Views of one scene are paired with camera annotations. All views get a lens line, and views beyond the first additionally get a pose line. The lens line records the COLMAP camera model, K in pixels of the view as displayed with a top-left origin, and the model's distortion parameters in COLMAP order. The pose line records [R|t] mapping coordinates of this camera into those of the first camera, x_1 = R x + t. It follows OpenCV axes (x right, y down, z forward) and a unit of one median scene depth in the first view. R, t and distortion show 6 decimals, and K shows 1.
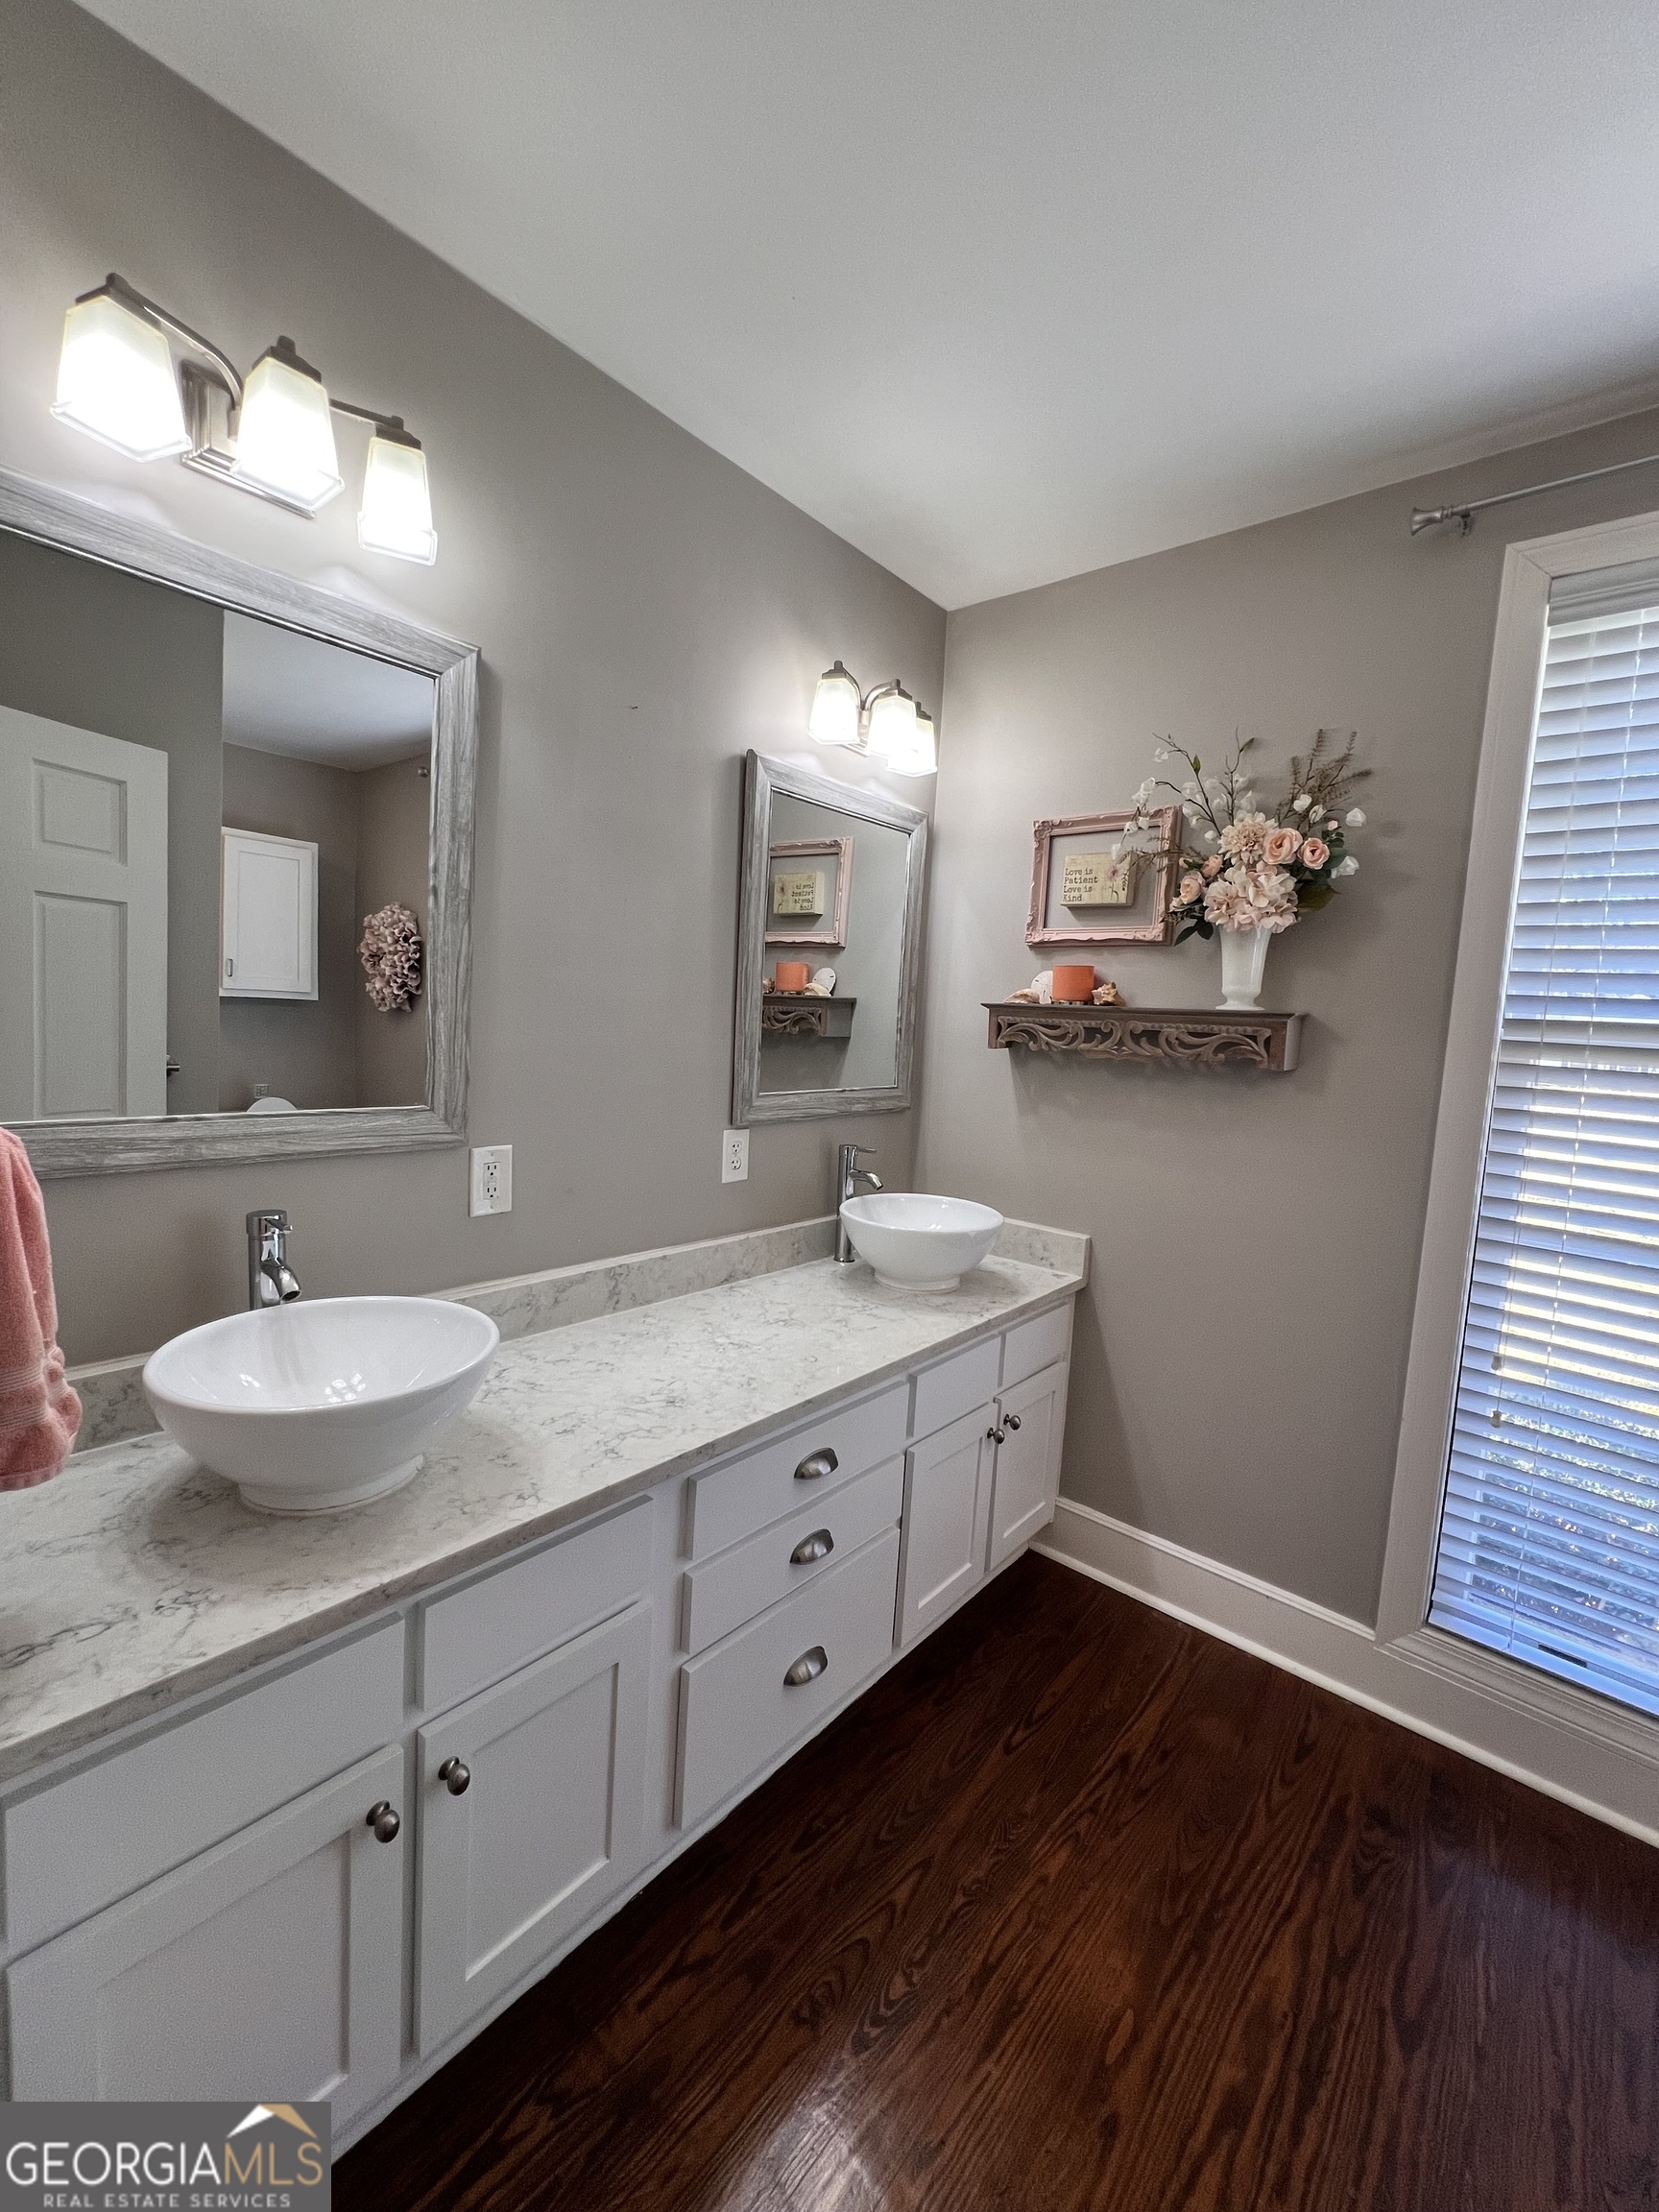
lens RADIAL K [[886.2, 0, 840.5], [0, 886.2, 1095.9], [0, 0, 1]] dist [-0.005056, 0.001093]
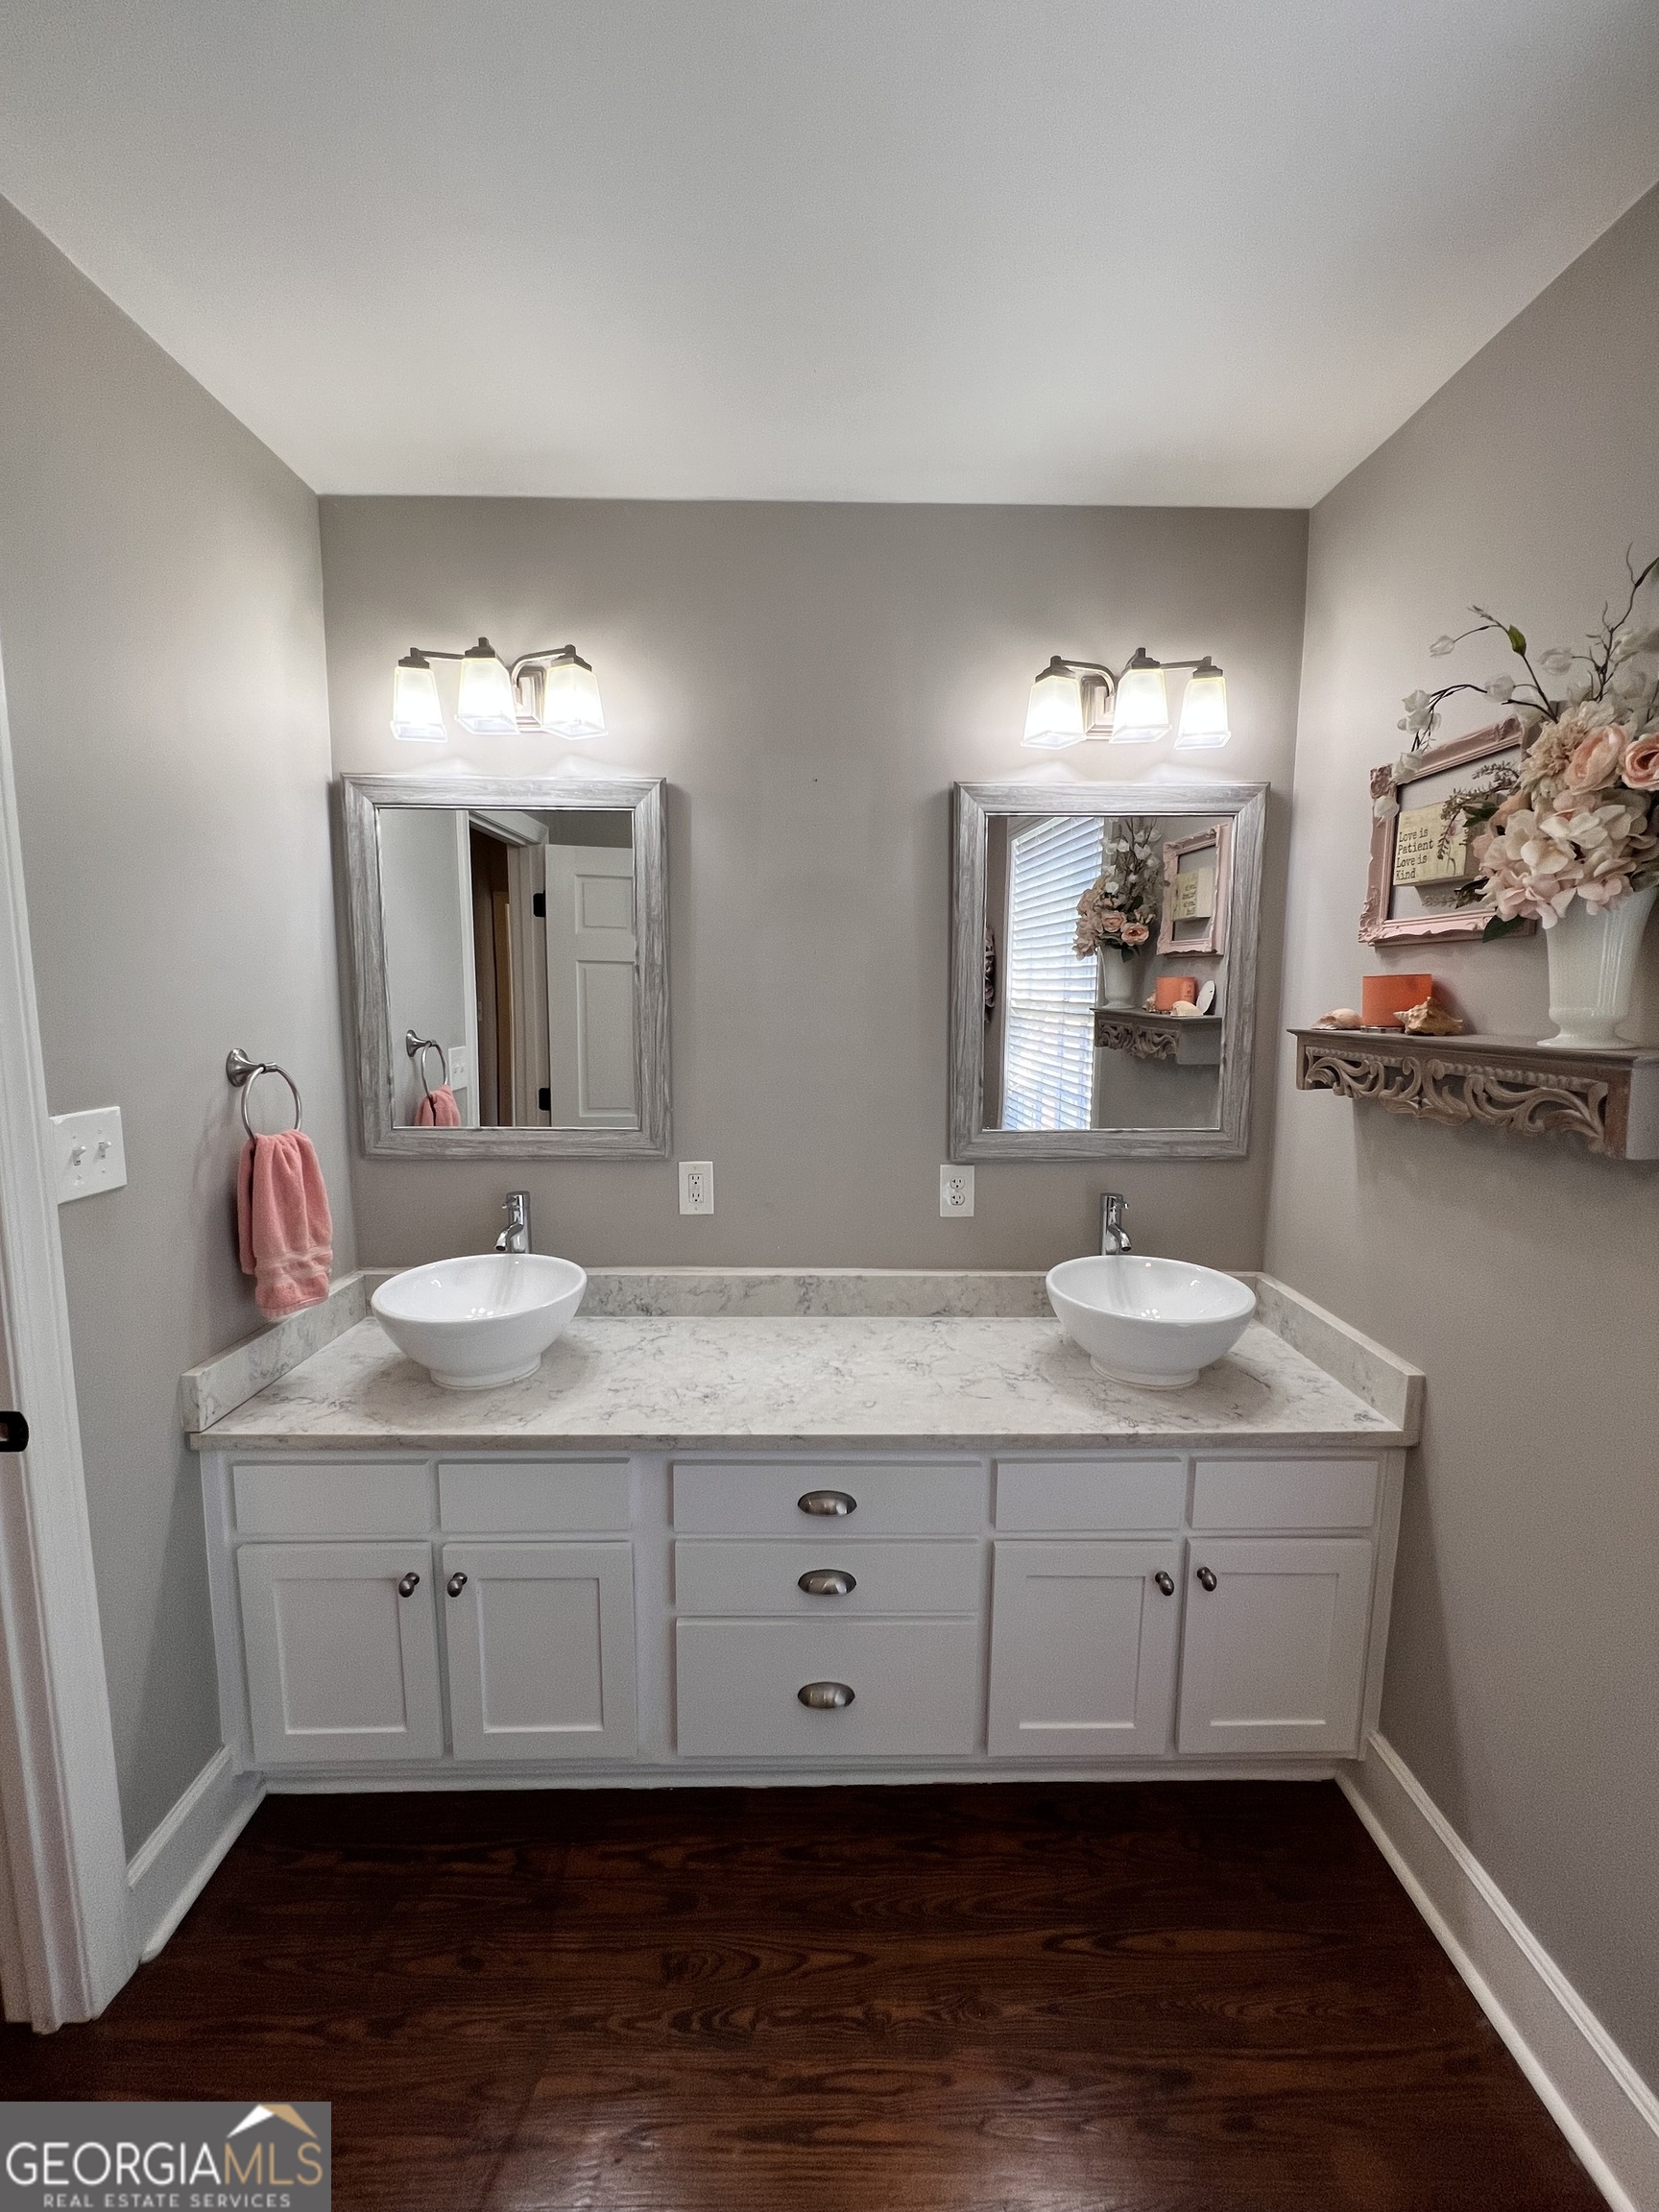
lens RADIAL K [[886.2, 0, 829.6], [0, 886.2, 1097.0], [0, 0, 1]] dist [-0.005056, 0.001093]
pose [[0.657265, 0.041934, -0.752492, 0.582550], [-0.036148, 0.999056, 0.024101, -0.062278], [0.752792, 0.011360, 0.658160, 0.260797]]
